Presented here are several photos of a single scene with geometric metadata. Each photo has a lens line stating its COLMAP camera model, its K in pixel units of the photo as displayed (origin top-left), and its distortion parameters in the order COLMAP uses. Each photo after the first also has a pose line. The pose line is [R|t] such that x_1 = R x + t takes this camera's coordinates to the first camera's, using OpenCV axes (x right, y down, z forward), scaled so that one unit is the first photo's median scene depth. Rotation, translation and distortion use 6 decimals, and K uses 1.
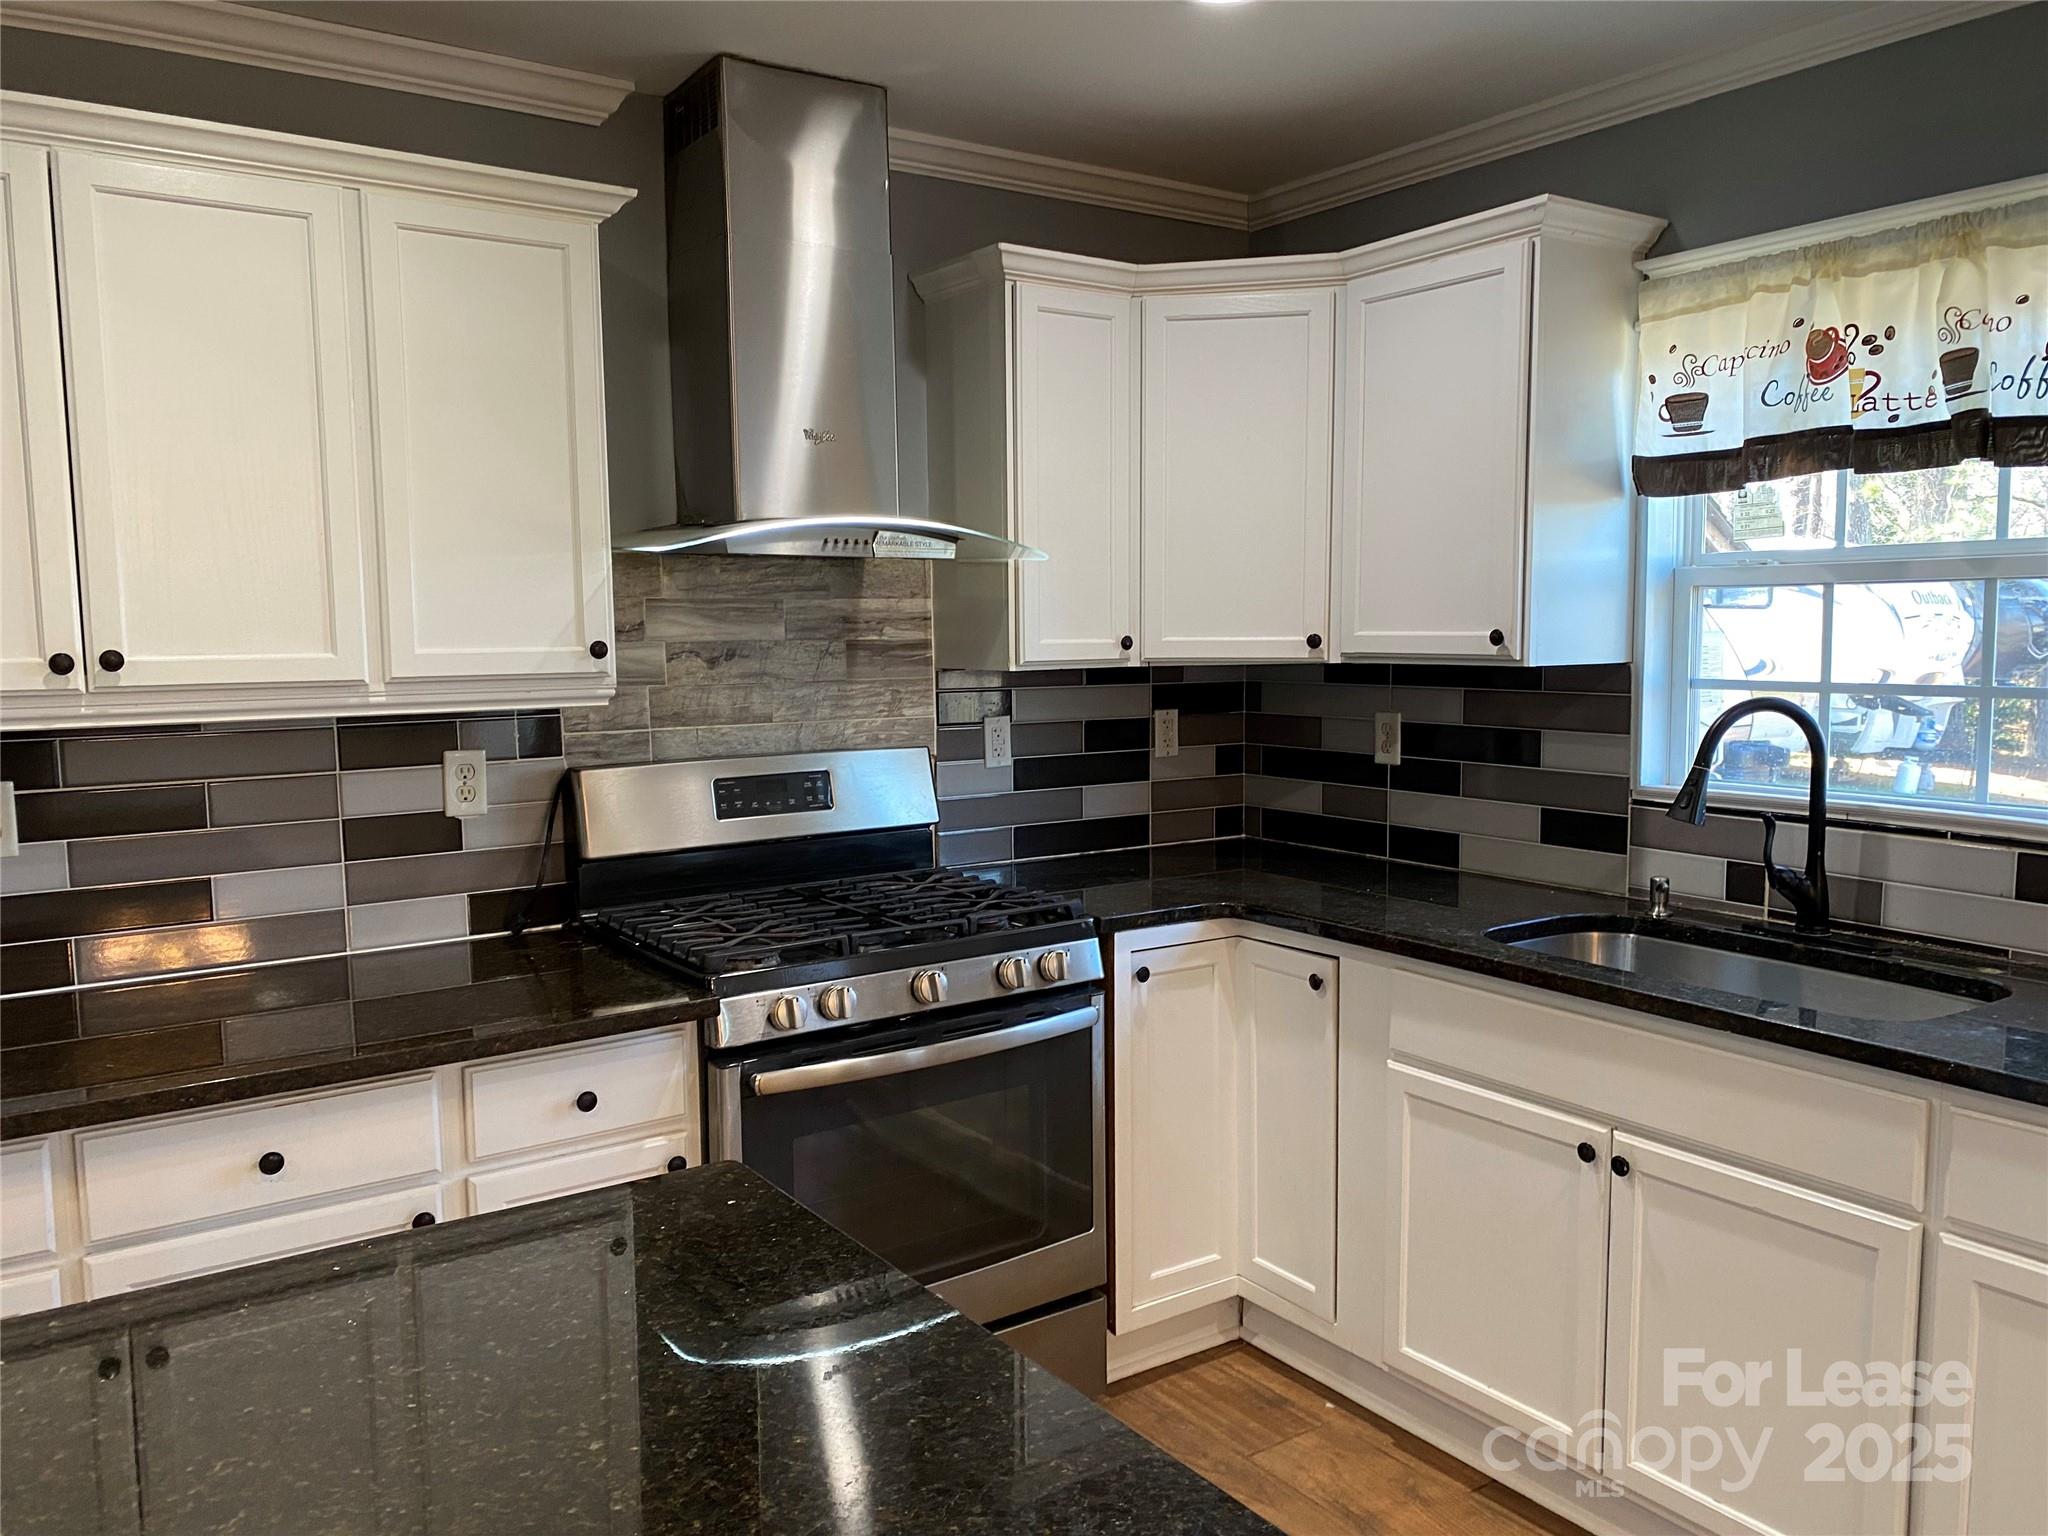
lens RADIAL K [[1540.6, 0, 1031.2], [0, 1540.6, 771.7], [0, 0, 1]] dist [0.018821, 0.001278]
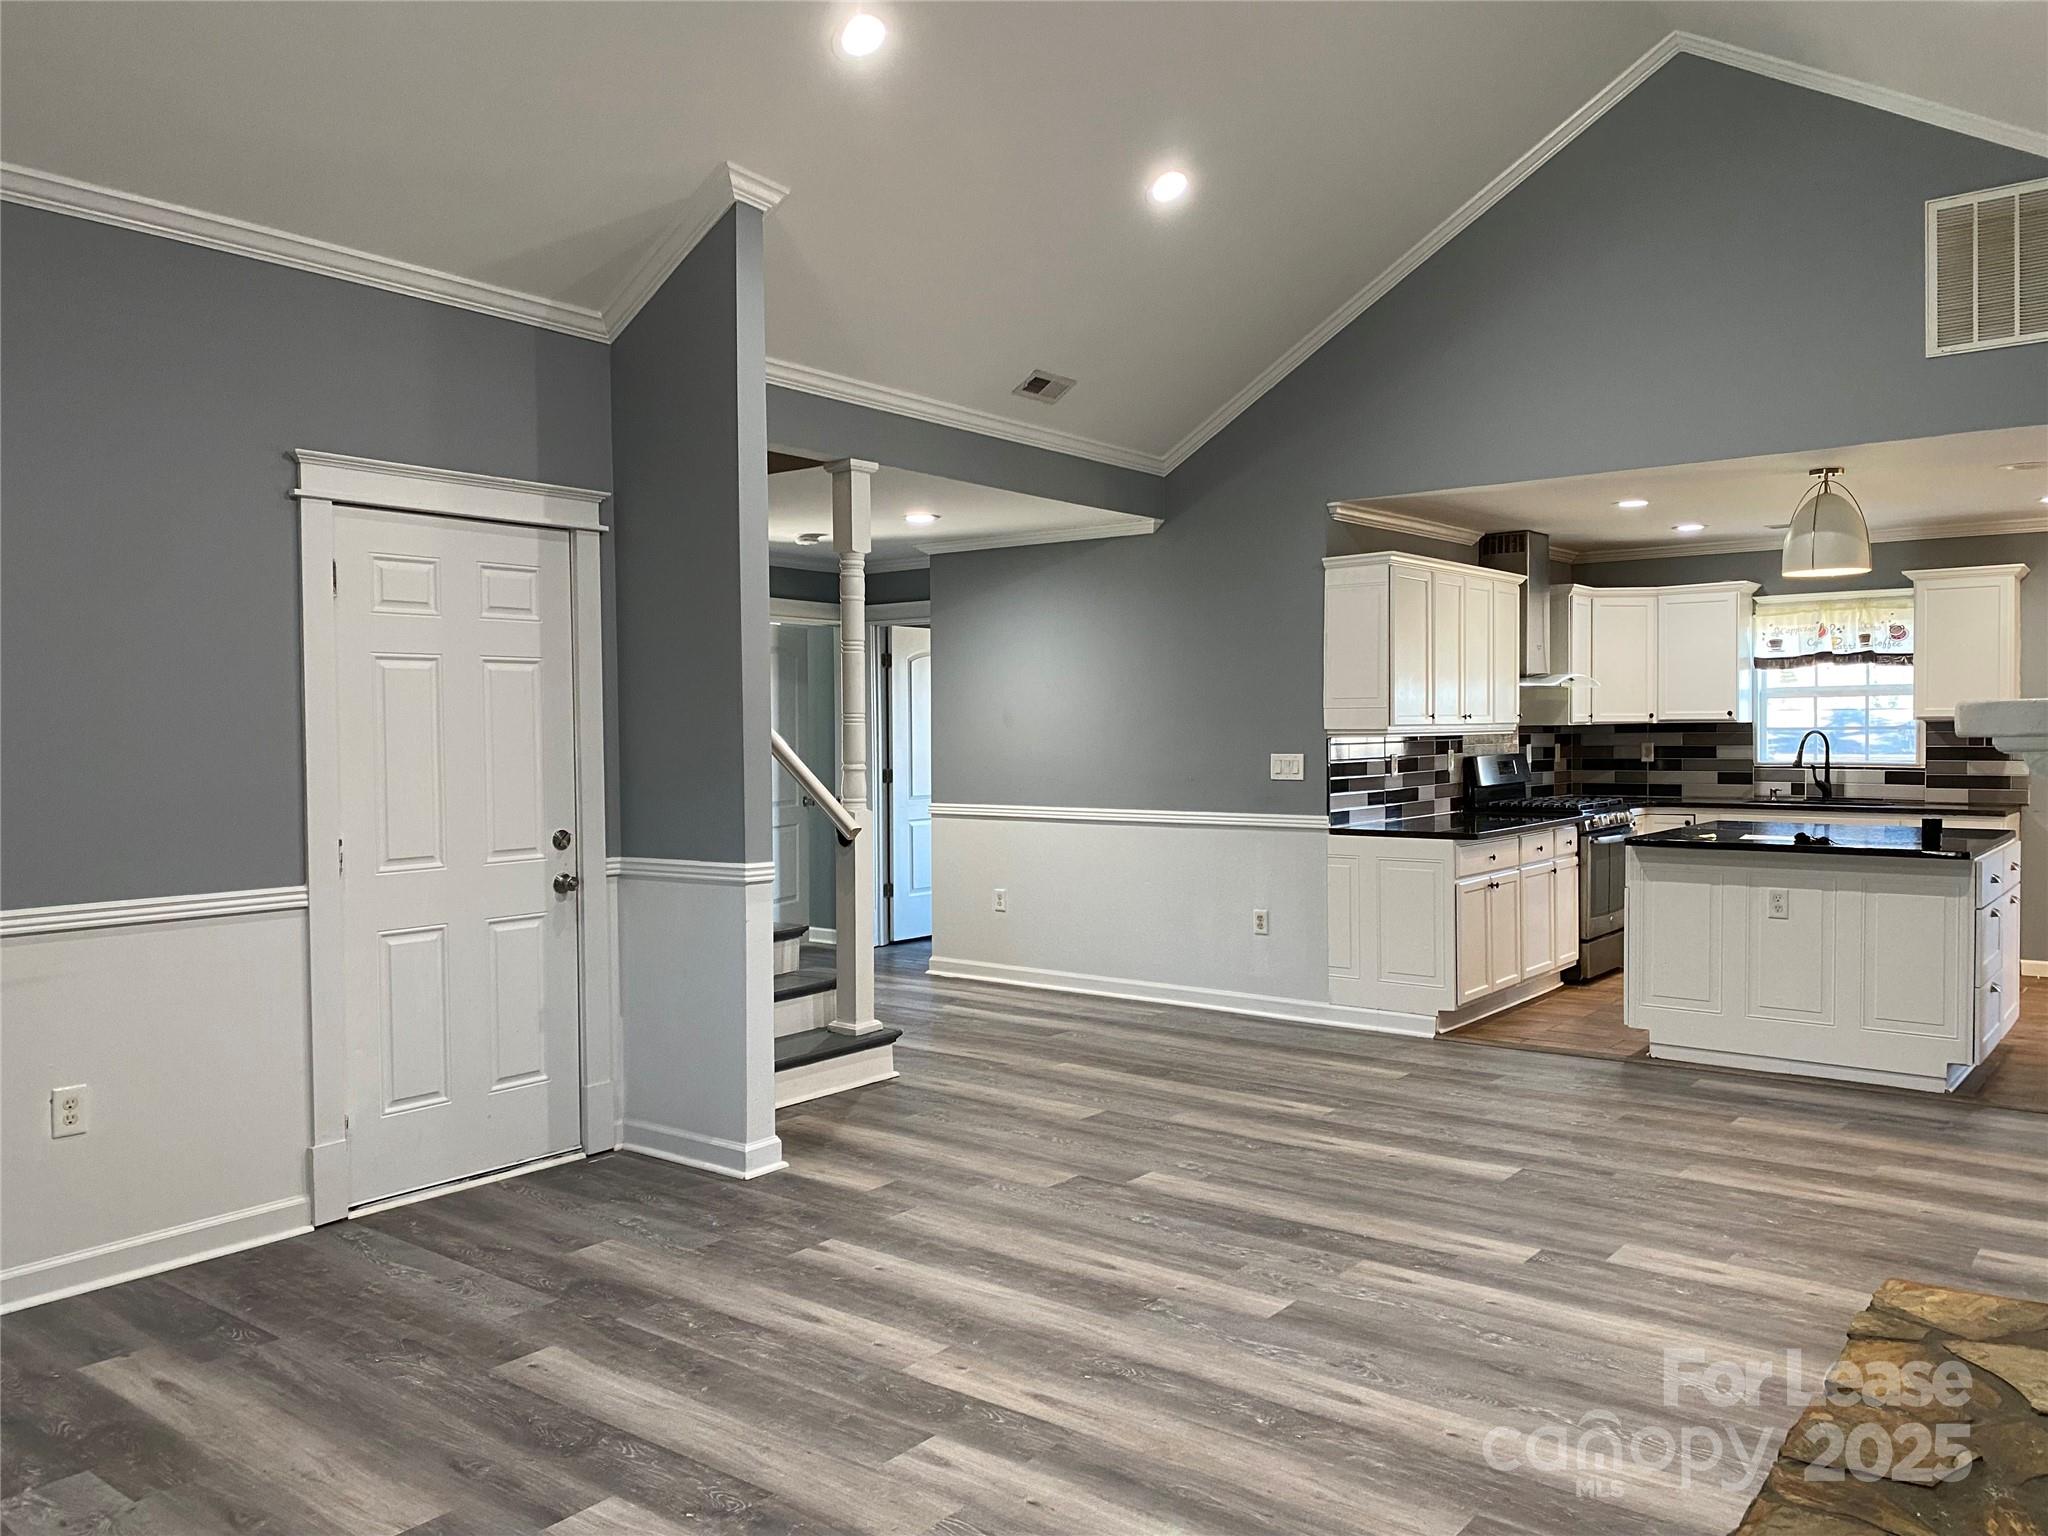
lens RADIAL K [[1540.6, 0, 1010.8], [0, 1540.6, 763.1], [0, 0, 1]] dist [0.018821, 0.001278]
pose [[0.954646, -0.005760, 0.297689, -2.080189], [0.029900, 0.996613, -0.076600, 0.217544], [-0.296240, 0.082027, 0.951585, -1.601058]]
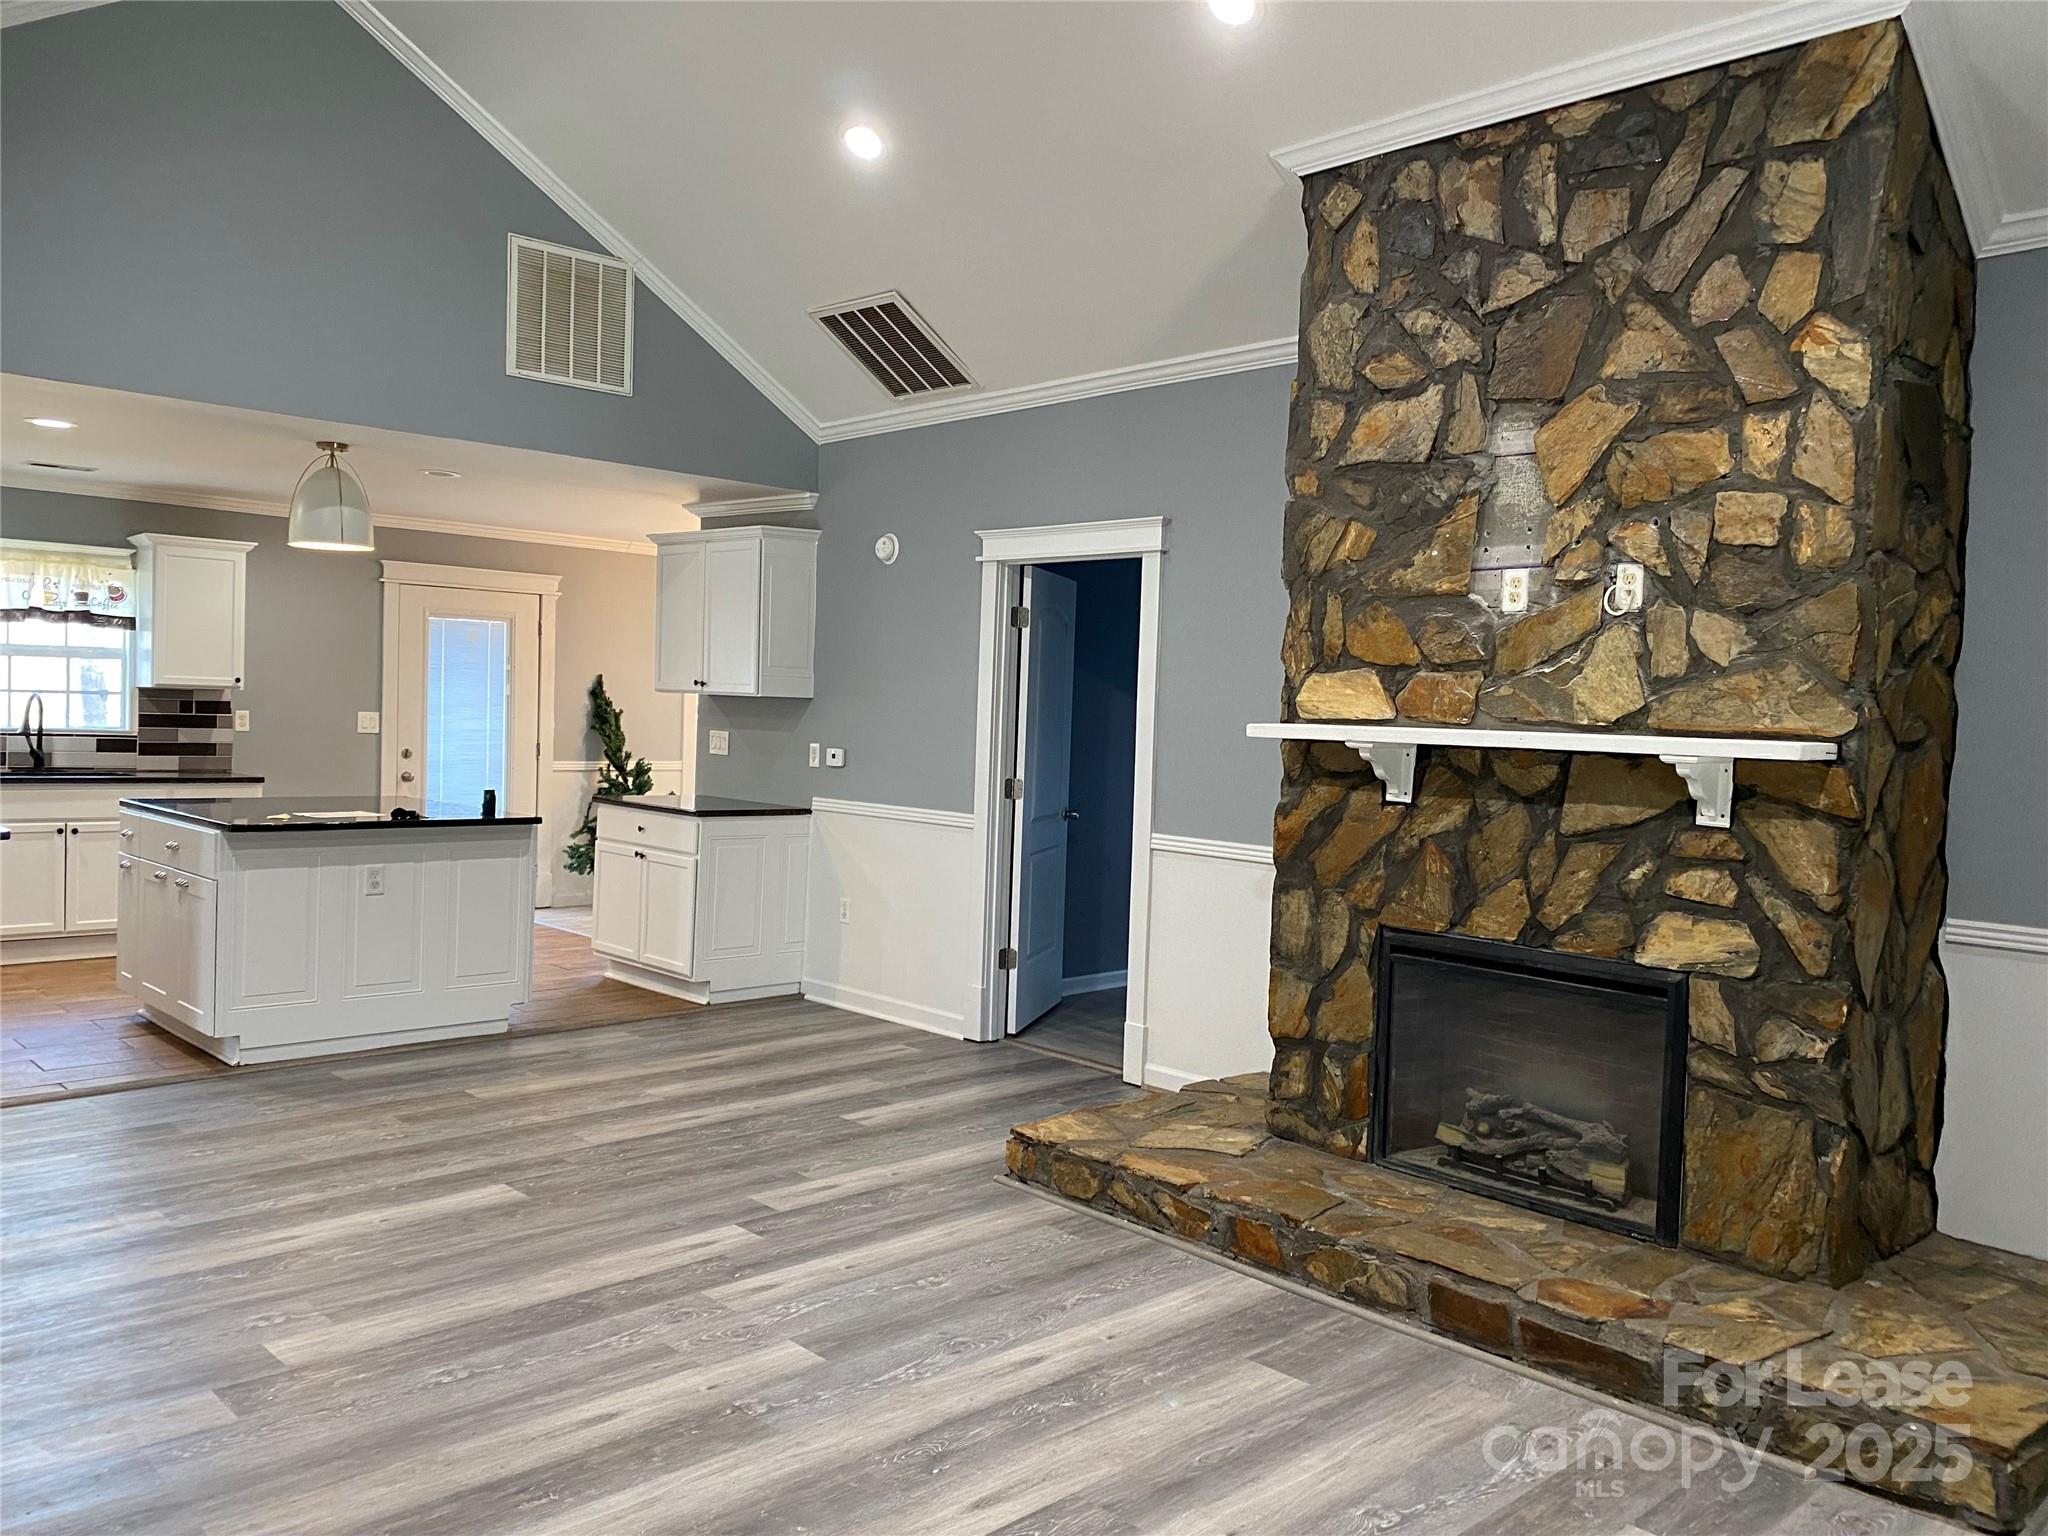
lens RADIAL K [[1540.6, 0, 1020.8], [0, 1540.6, 757.0], [0, 0, 1]] dist [0.018821, 0.001278]
pose [[-0.146510, -0.029696, 0.988763, -2.668235], [0.071672, 0.996604, 0.040552, 0.087095], [-0.986609, 0.076808, -0.143884, -0.451518]]
